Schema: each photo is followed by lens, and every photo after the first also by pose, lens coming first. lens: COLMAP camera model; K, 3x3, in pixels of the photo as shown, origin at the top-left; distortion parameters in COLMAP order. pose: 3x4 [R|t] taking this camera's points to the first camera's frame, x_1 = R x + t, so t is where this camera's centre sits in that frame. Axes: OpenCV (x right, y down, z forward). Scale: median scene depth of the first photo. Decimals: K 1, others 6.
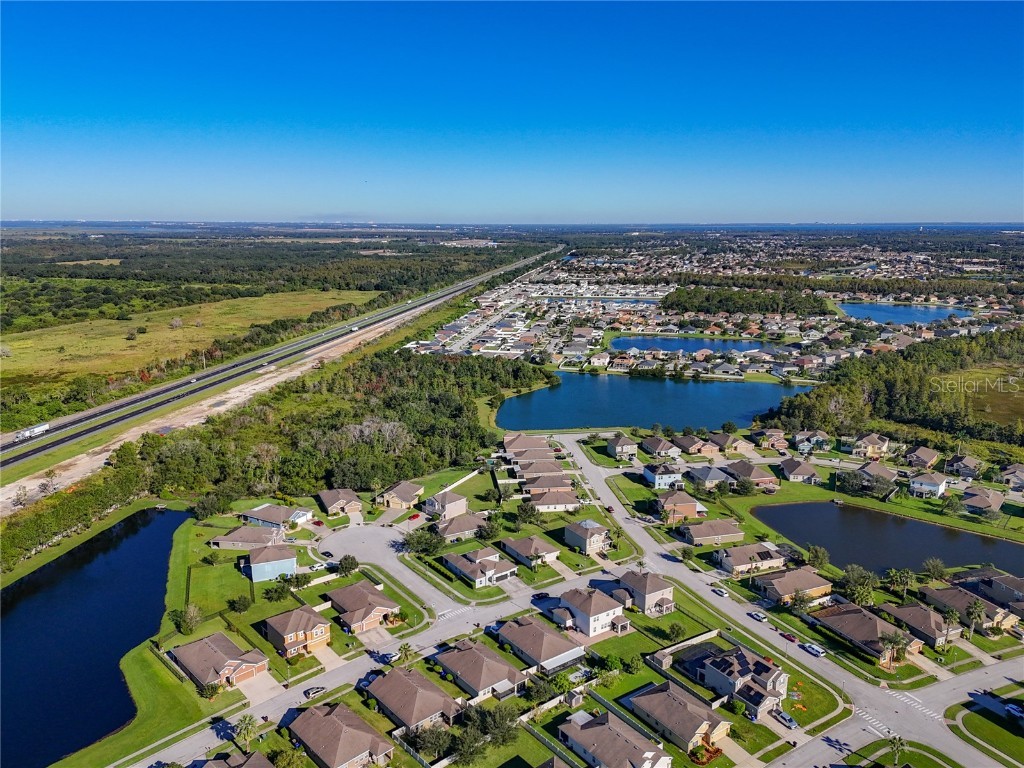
lens RADIAL K [[746.4, 0, 512.0], [0, 746.4, 384.0], [0, 0, 1]] dist [0.076236, -0.077474]
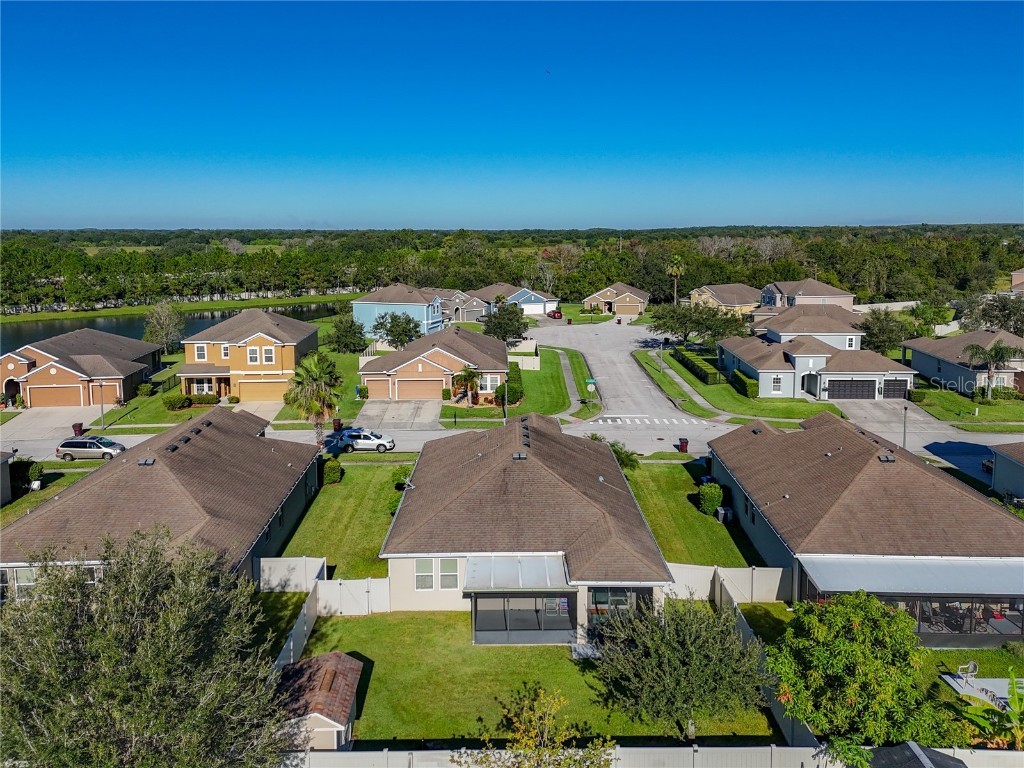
lens RADIAL K [[767.0, 0, 514.8], [0, 767.0, 327.5], [0, 0, 1]] dist [0.057388, -0.050249]
pose [[0.785118, 0.070007, -0.615377, 0.072510], [-0.126494, 0.990773, -0.048672, 0.252492], [0.606291, 0.116055, 0.786729, 0.607888]]
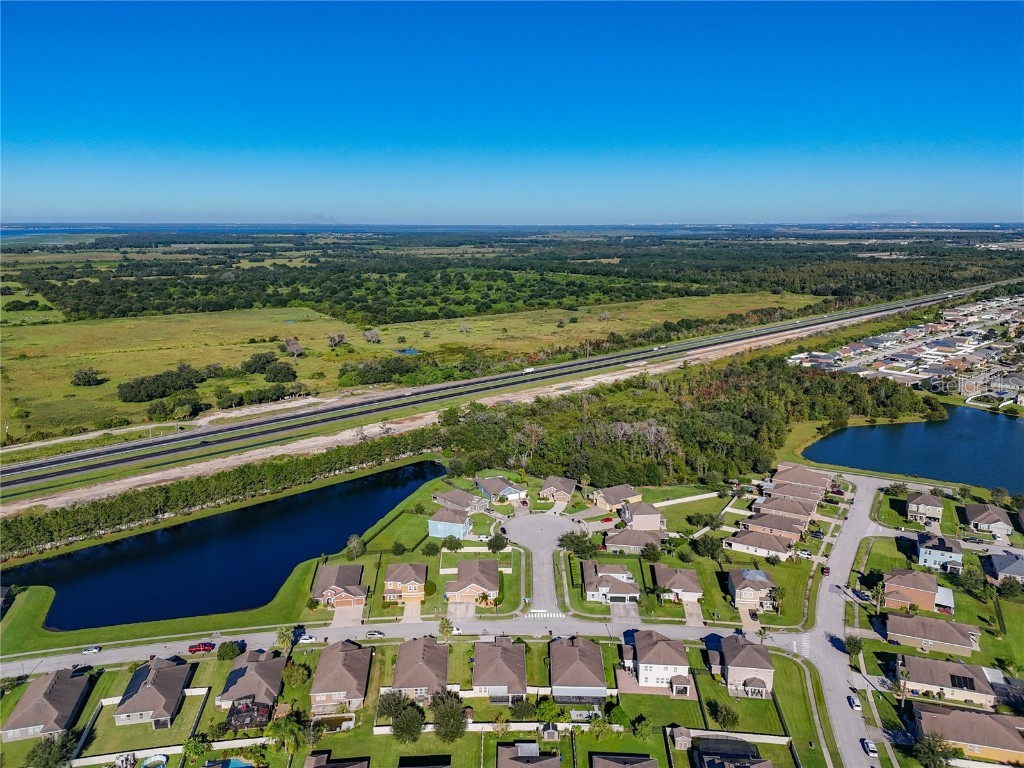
lens RADIAL K [[746.4, 0, 512.0], [0, 746.4, 384.0], [0, 0, 1]] dist [0.076236, -0.077474]
pose [[0.785447, 0.126716, -0.605818, 0.396535], [-0.127813, 0.990927, 0.041557, -0.029513], [0.605587, 0.044791, 0.794517, 0.149612]]
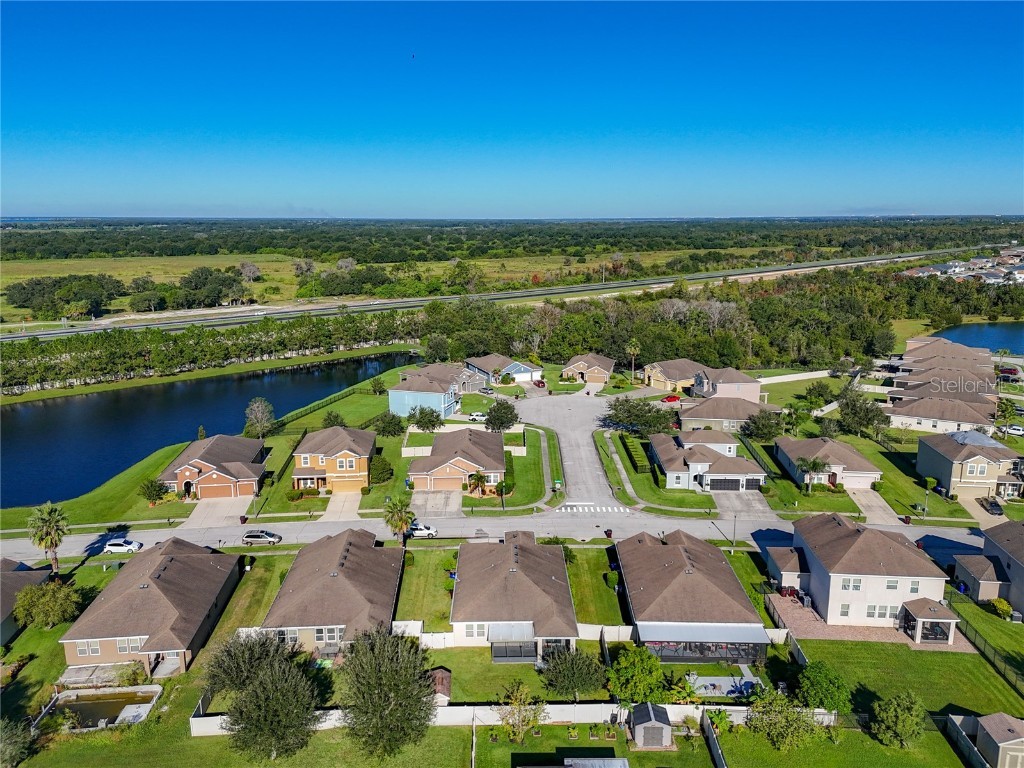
lens RADIAL K [[746.4, 0, 512.0], [0, 746.4, 384.0], [0, 0, 1]] dist [0.076236, -0.077474]
pose [[0.789448, 0.126574, -0.600626, 0.161132], [-0.126129, 0.991078, 0.043075, 0.176989], [0.600719, 0.041751, 0.798369, 0.474896]]
